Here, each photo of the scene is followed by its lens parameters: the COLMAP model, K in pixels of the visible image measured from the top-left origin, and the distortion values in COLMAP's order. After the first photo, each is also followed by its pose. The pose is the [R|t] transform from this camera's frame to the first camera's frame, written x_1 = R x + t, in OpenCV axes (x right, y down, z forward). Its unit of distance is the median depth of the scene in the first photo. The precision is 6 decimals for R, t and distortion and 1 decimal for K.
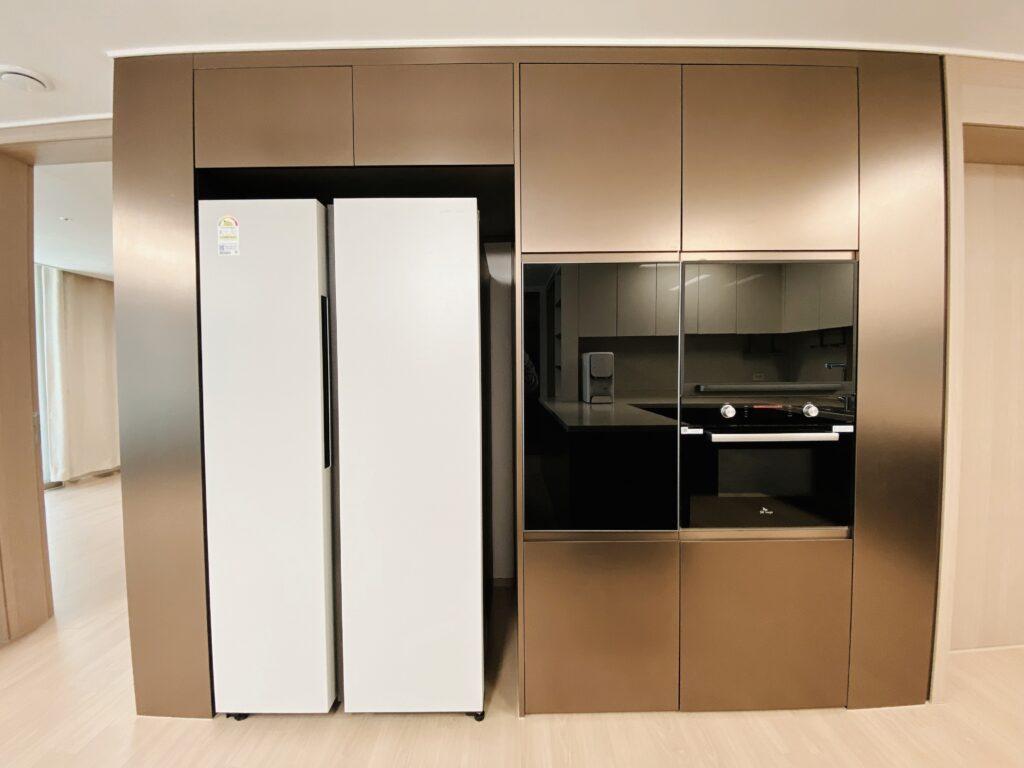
lens RADIAL K [[413.9, 0, 508.9], [0, 413.9, 382.9], [0, 0, 1]] dist [0.013605, -0.016885]
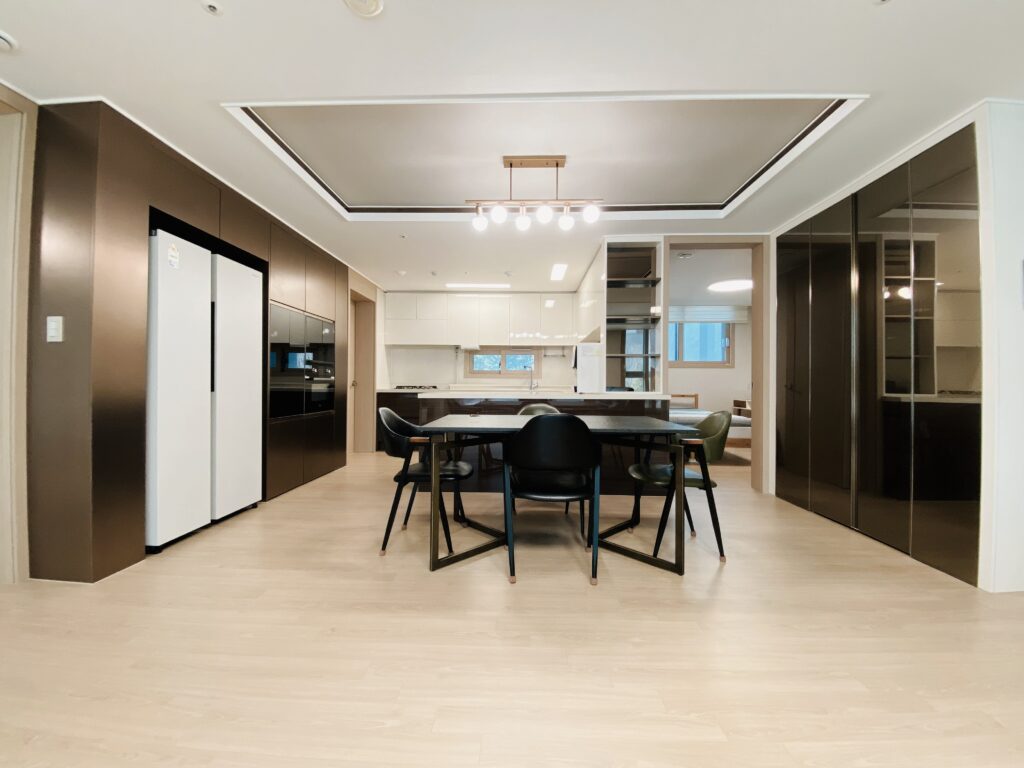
lens RADIAL K [[413.9, 0, 508.9], [0, 413.9, 382.9], [0, 0, 1]] dist [0.013605, -0.016885]
pose [[0.032749, 0.010498, 0.999408, -2.315470], [0.027116, 0.999567, -0.011388, 0.229793], [-0.999096, 0.027473, 0.032450, -0.433951]]
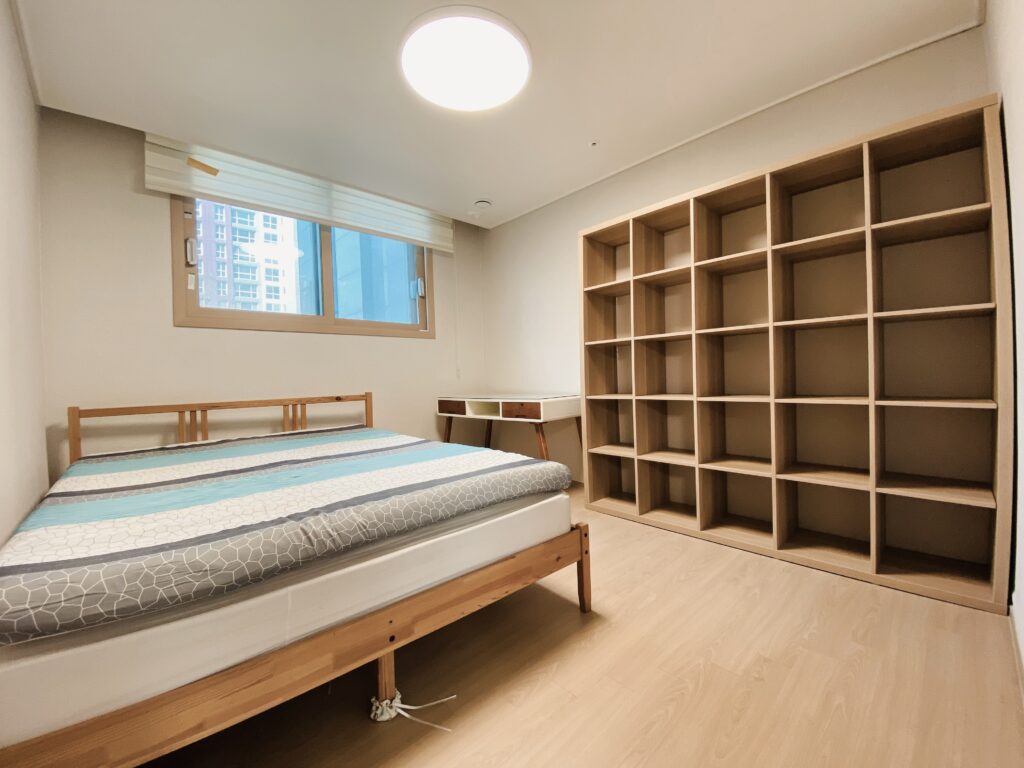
lens RADIAL K [[413.9, 0, 508.9], [0, 413.9, 382.9], [0, 0, 1]] dist [0.013605, -0.016885]
pose [[-0.671980, 0.017694, 0.740358, 0.700902], [0.064256, 0.997337, 0.034486, 0.292175], [-0.737776, 0.070747, -0.671328, -1.637164]]
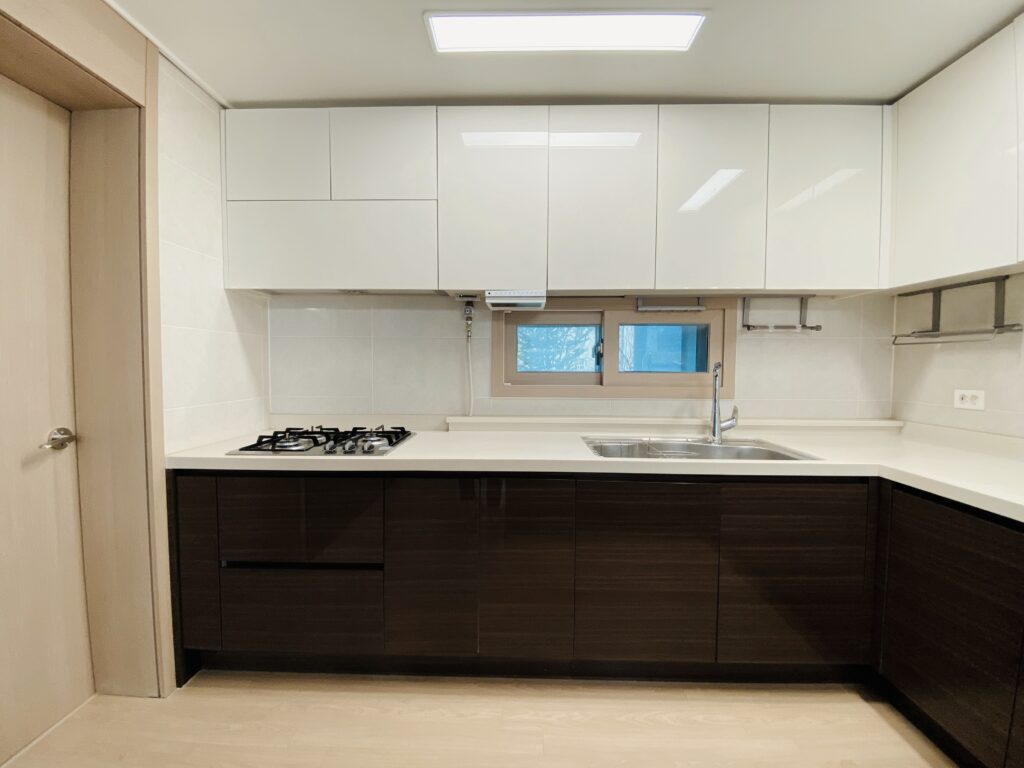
lens RADIAL K [[413.9, 0, 508.9], [0, 413.9, 382.9], [0, 0, 1]] dist [0.013605, -0.016885]
pose [[0.012383, -0.034882, 0.999315, 0.855782], [0.034427, 0.998814, 0.034438, 0.004281], [-0.999330, 0.033977, 0.013569, 0.143819]]
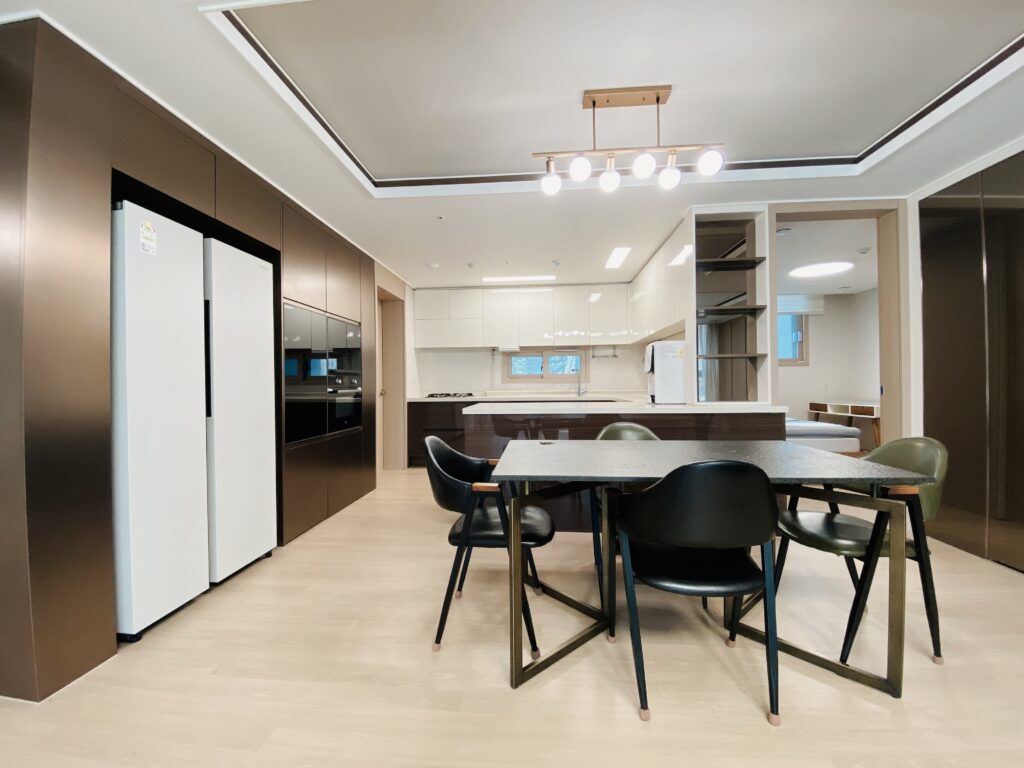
lens RADIAL K [[413.9, 0, 508.9], [0, 413.9, 382.9], [0, 0, 1]] dist [0.013605, -0.016885]
pose [[0.083042, 0.007297, 0.996519, -1.820566], [0.043859, 0.998977, -0.010970, 0.152759], [-0.995580, 0.044617, 0.082638, -0.189450]]
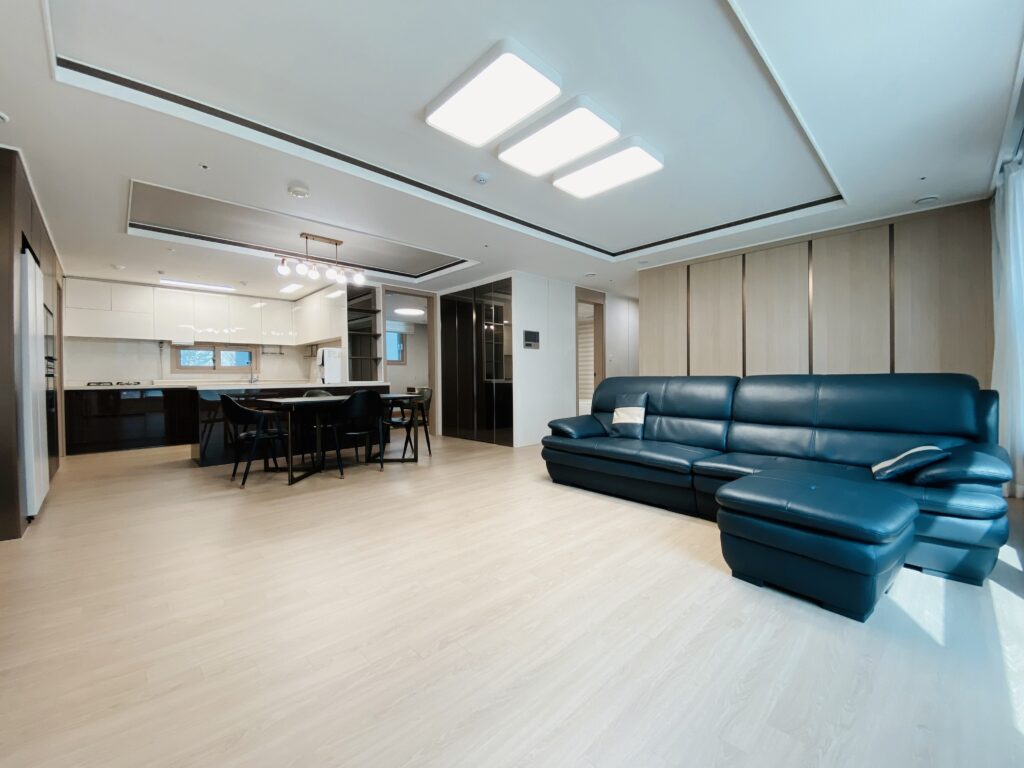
lens RADIAL K [[413.9, 0, 508.9], [0, 413.9, 382.9], [0, 0, 1]] dist [0.013605, -0.016885]
pose [[-0.688168, 0.004297, 0.725539, -3.654012], [0.038196, 0.998810, 0.030313, 0.221694], [-0.724546, 0.048573, -0.687513, 0.690823]]
